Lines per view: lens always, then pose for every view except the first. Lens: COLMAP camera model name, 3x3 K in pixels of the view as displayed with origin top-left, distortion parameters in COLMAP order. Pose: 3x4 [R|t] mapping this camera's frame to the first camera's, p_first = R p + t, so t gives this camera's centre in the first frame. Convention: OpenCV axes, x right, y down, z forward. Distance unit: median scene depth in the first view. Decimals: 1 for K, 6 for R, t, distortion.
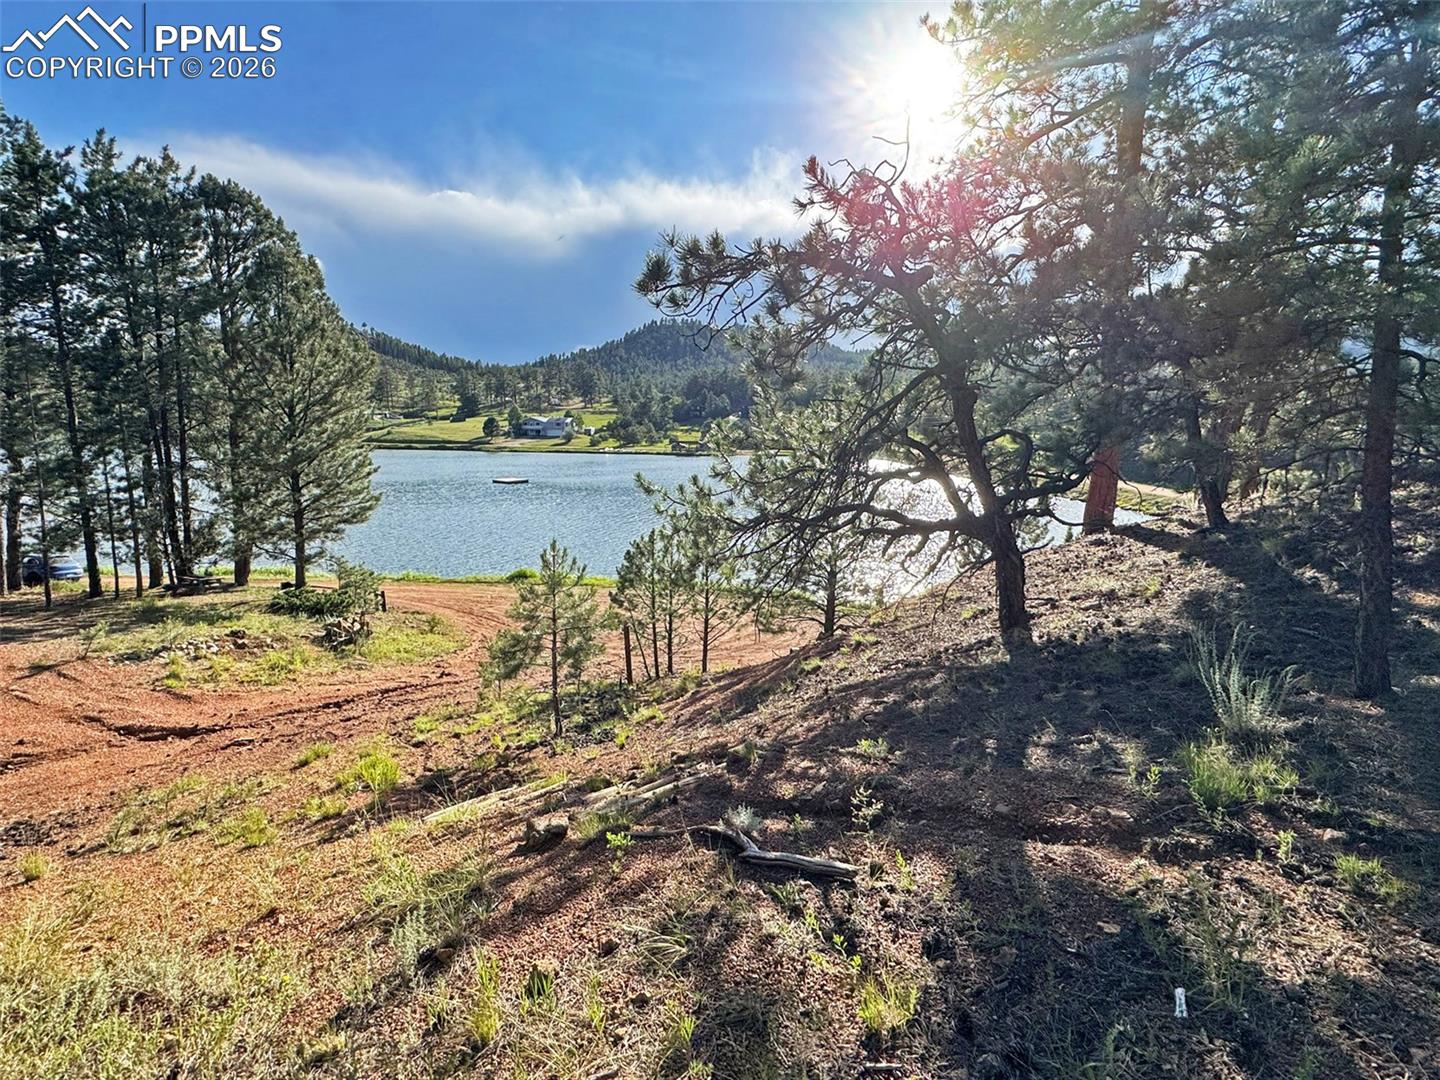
lens RADIAL K [[709.3, 0, 723.6], [0, 709.3, 529.5], [0, 0, 1]] dist [-0.001759, -0.001460]
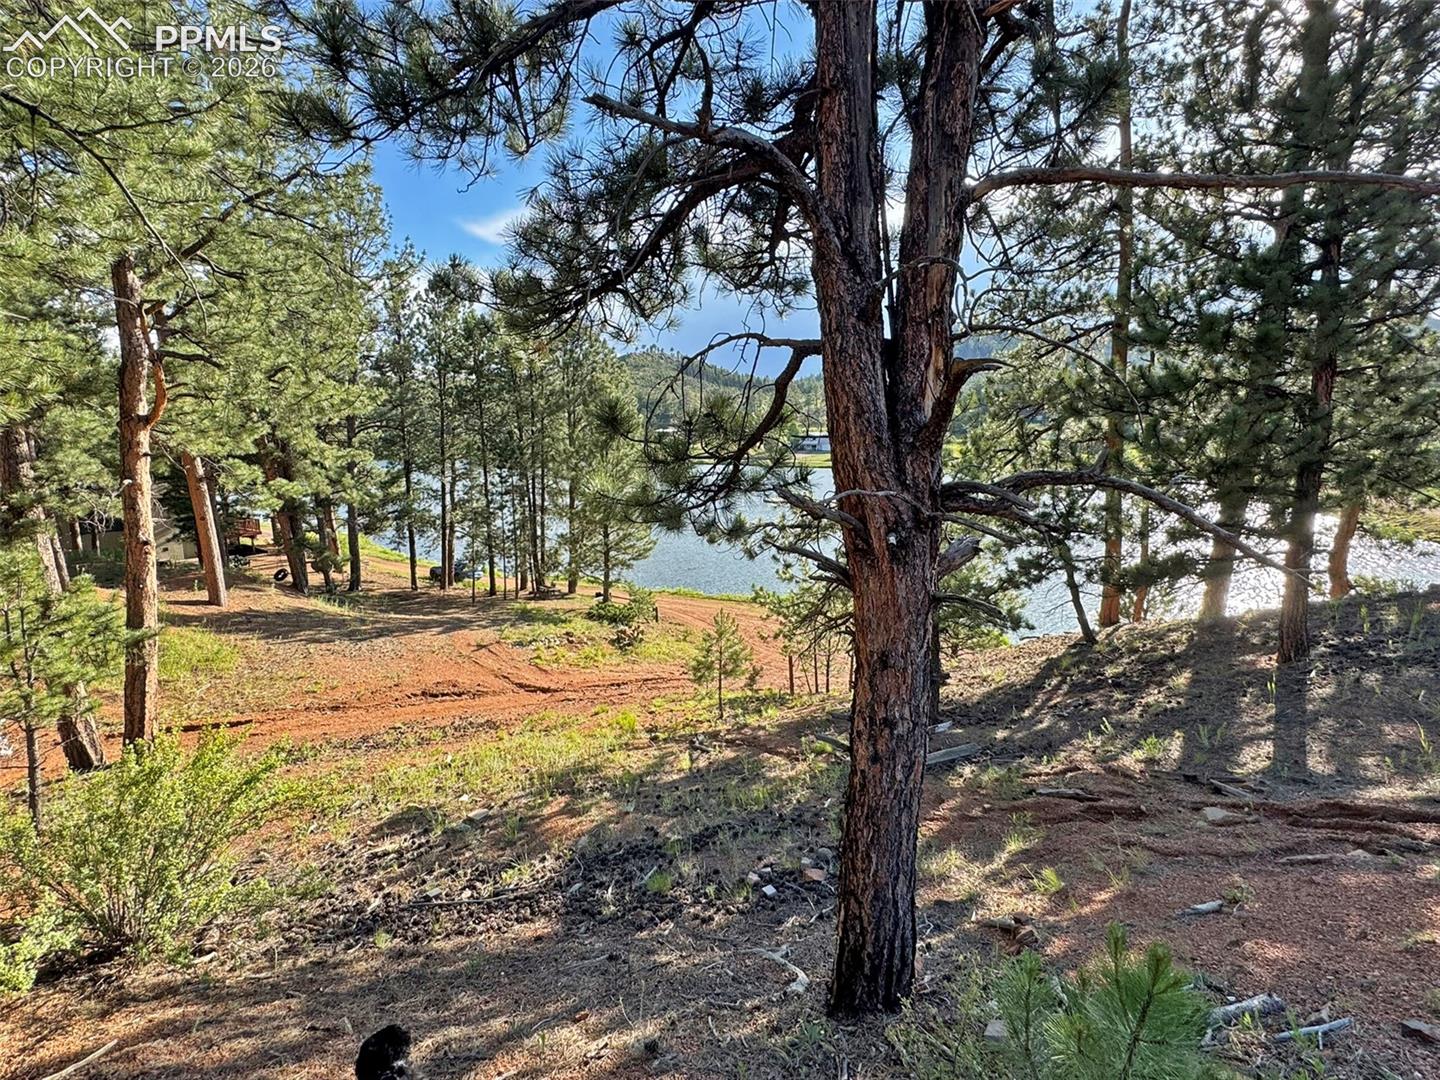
lens RADIAL K [[709.3, 0, 716.8], [0, 709.3, 532.4], [0, 0, 1]] dist [-0.001759, -0.001460]
pose [[0.921534, 0.041443, -0.386079, 0.203407], [-0.043147, 0.999060, 0.004253, -0.087239], [0.385893, 0.012739, 0.922456, -0.310660]]
